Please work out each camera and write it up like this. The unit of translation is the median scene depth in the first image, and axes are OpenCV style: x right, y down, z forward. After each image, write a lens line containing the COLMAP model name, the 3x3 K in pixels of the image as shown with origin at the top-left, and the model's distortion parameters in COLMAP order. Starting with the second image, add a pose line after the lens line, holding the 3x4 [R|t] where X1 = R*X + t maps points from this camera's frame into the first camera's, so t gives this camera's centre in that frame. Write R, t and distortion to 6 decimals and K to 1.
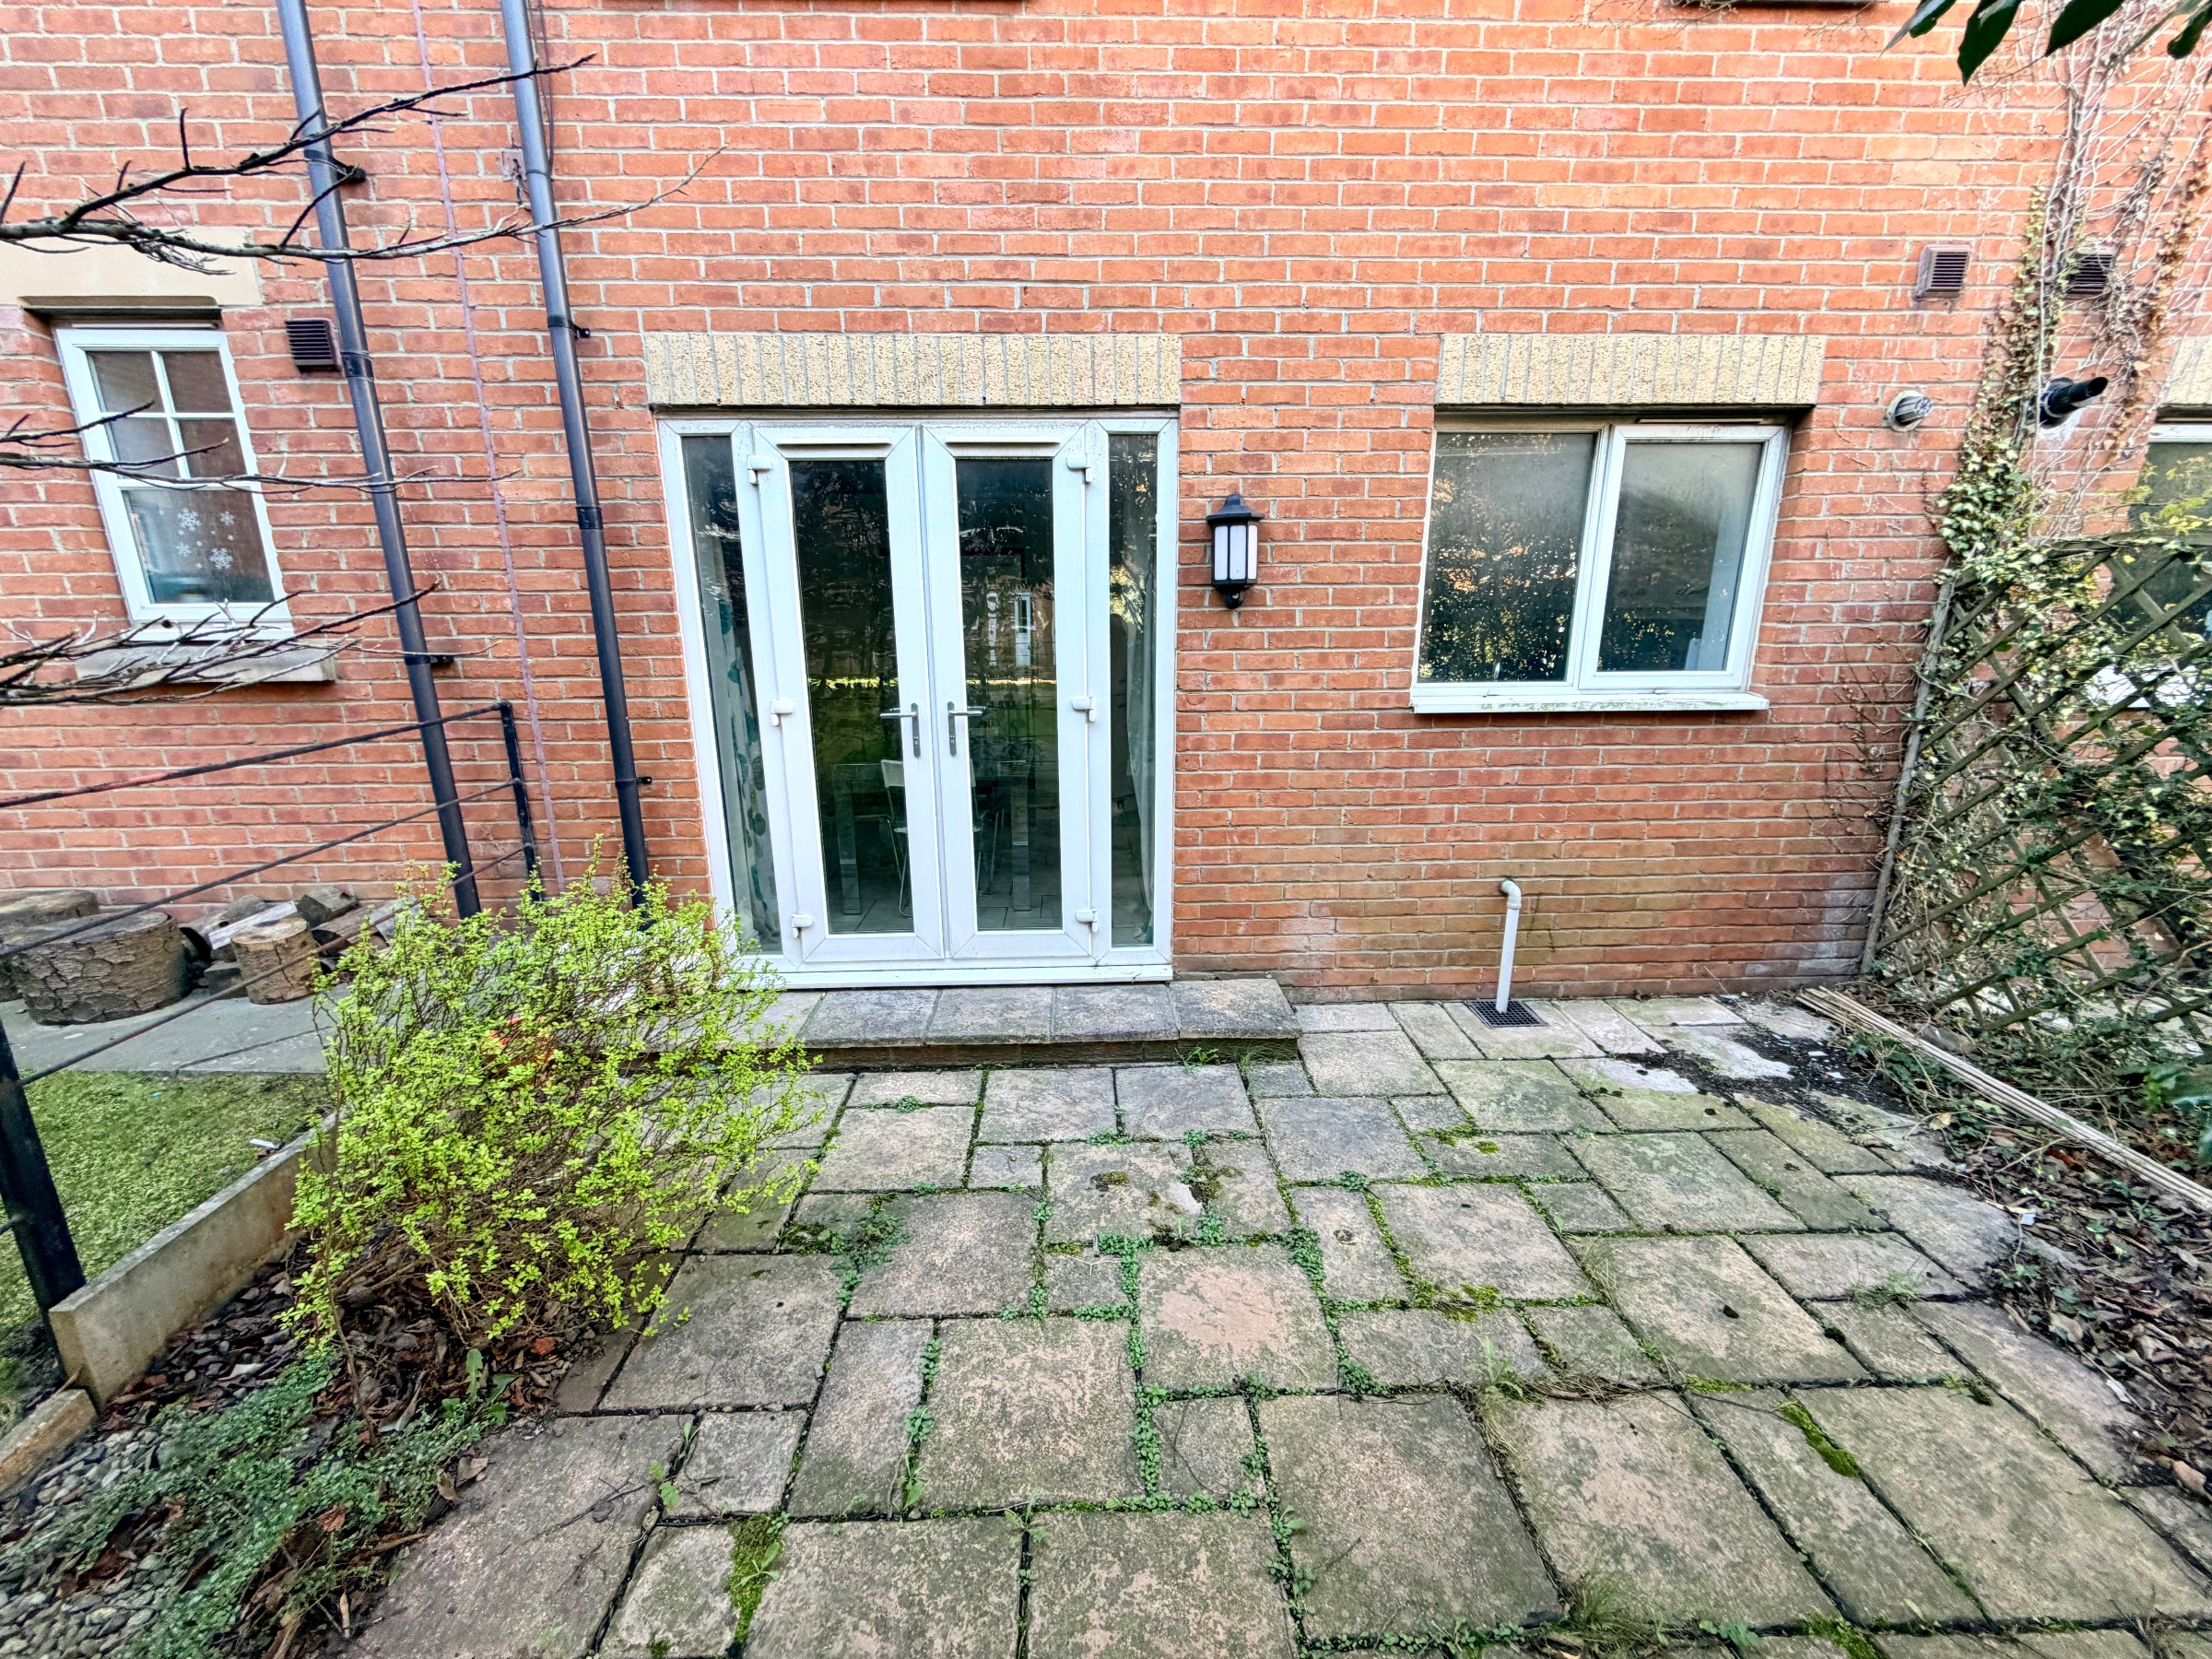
lens RADIAL K [[881.5, 0, 1109.7], [0, 881.5, 830.7], [0, 0, 1]] dist [0.002792, 0.000500]
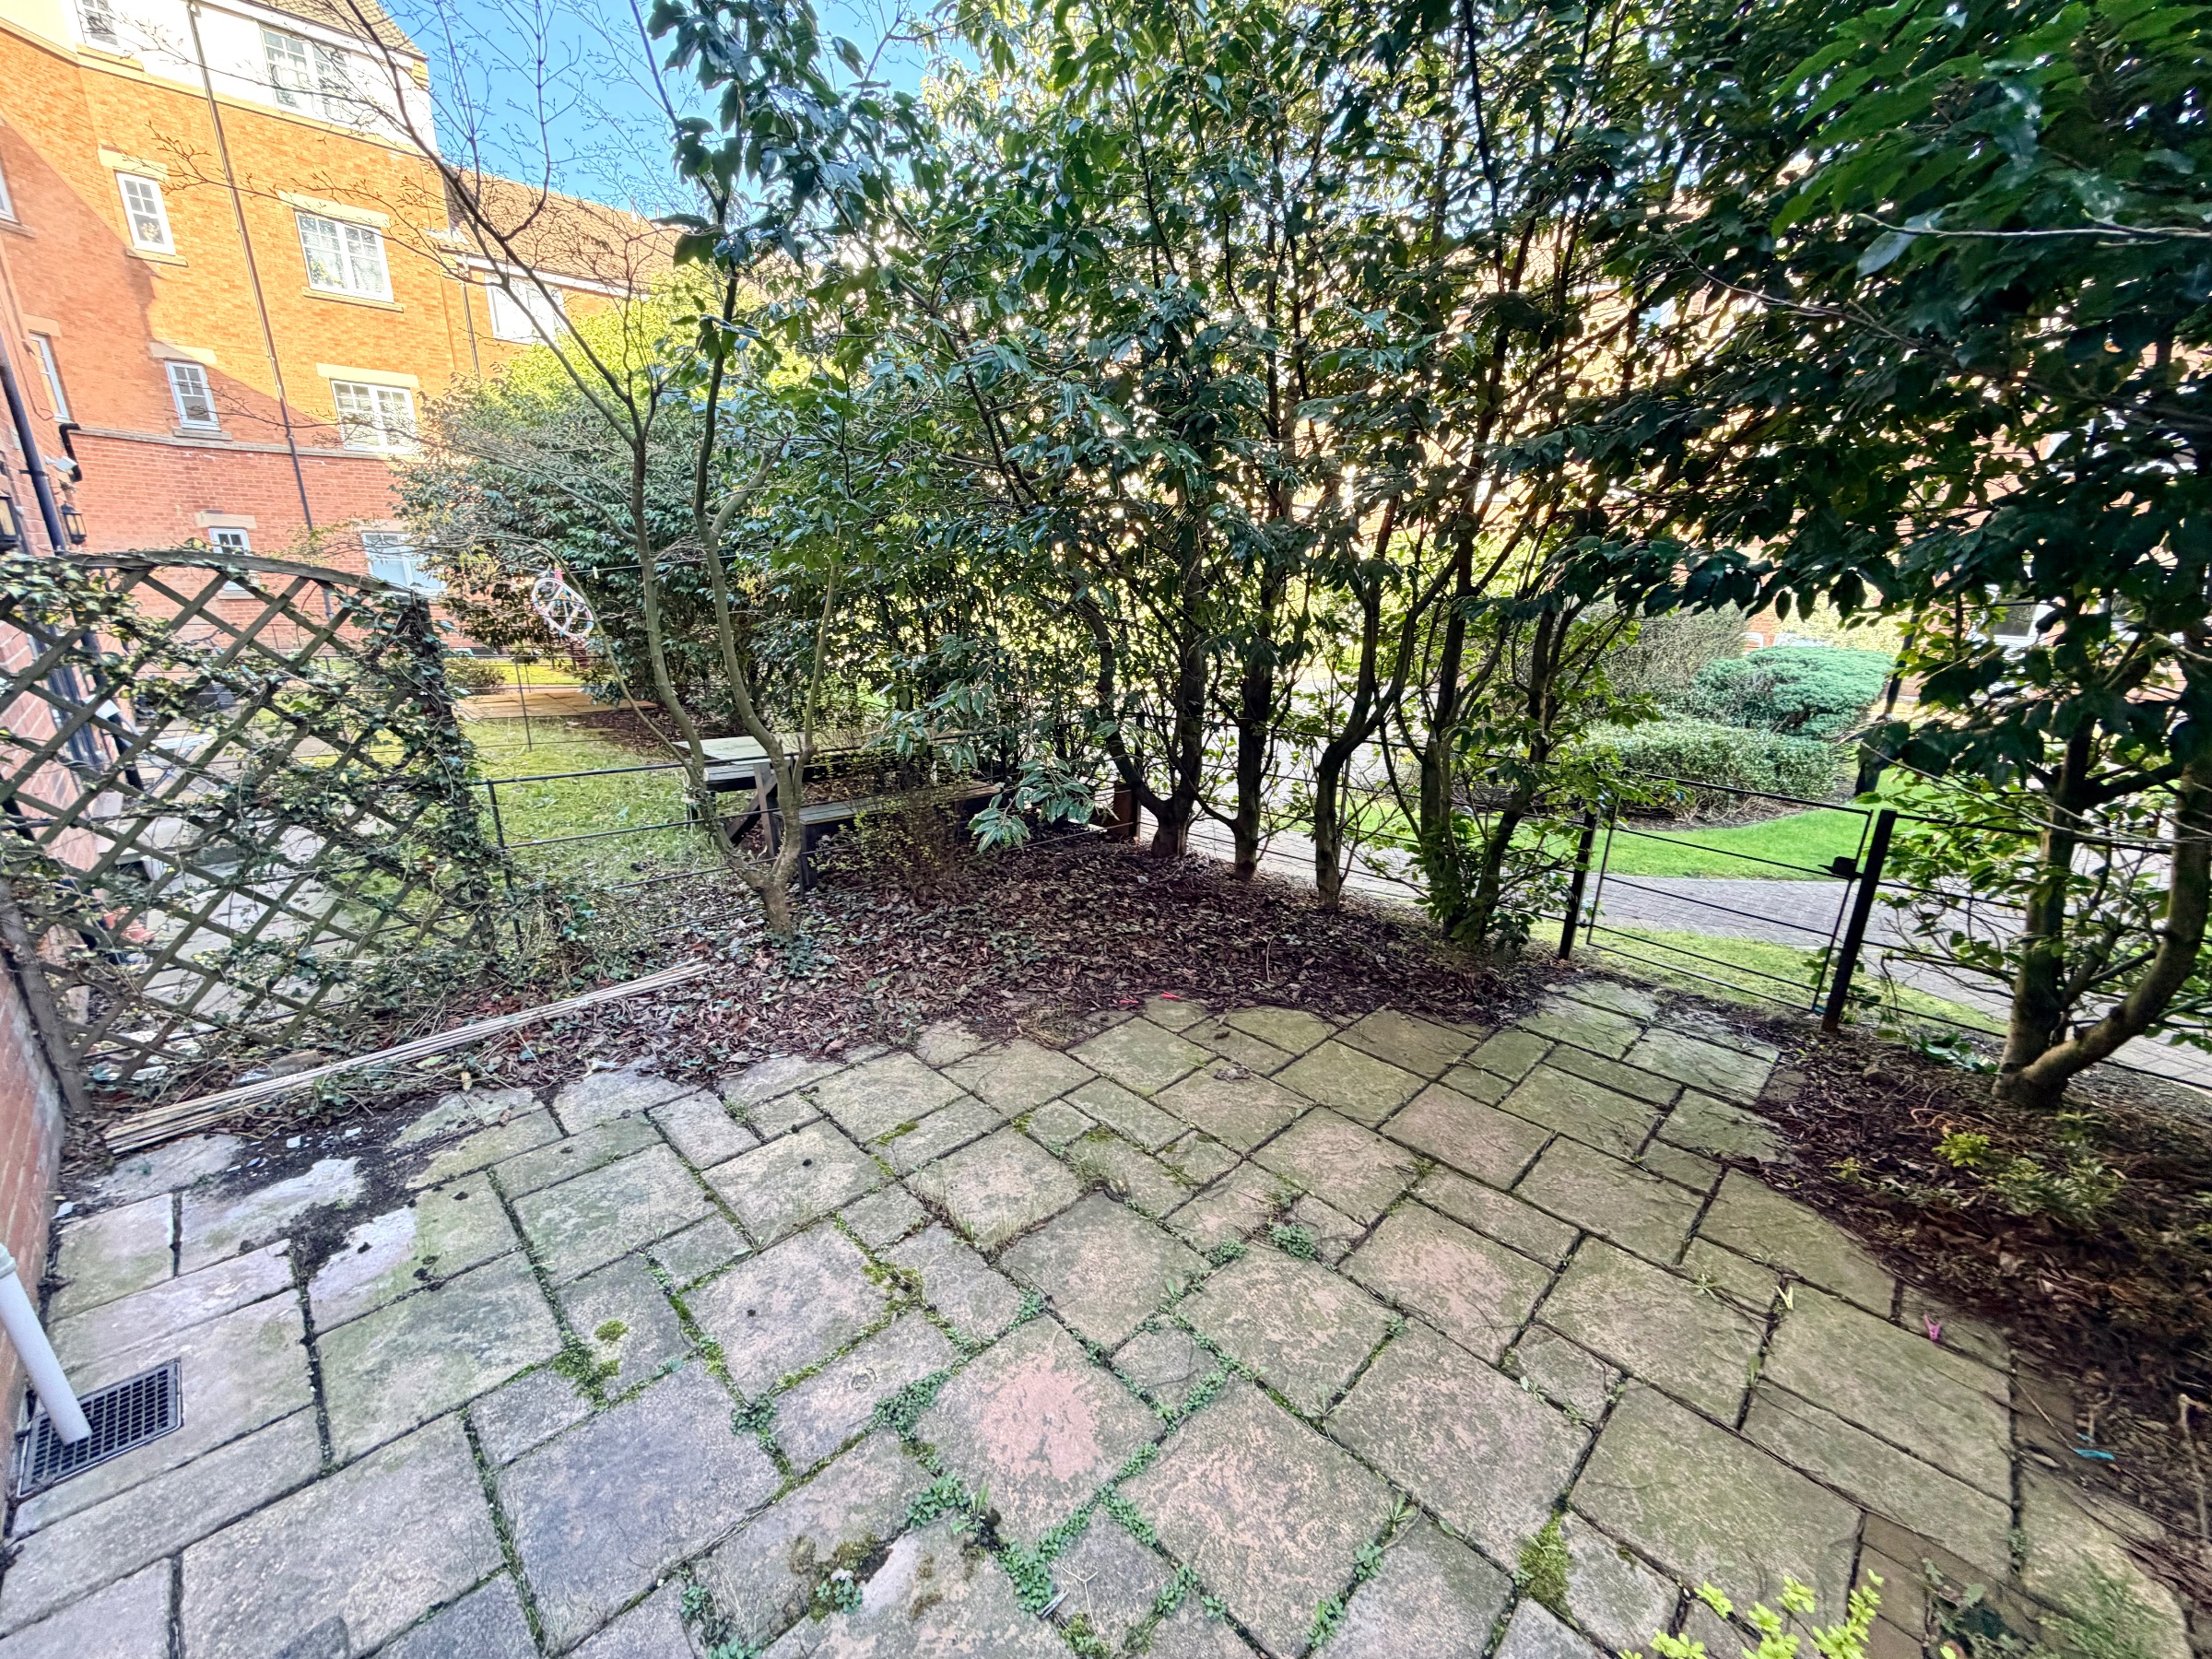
lens RADIAL K [[881.5, 0, 1106.6], [0, 881.5, 834.2], [0, 0, 1]] dist [0.002792, 0.000500]
pose [[-0.684745, -0.226627, 0.692650, -0.361646], [0.154734, 0.883542, 0.442053, -0.352667], [-0.712167, 0.409870, -0.569934, 1.019030]]
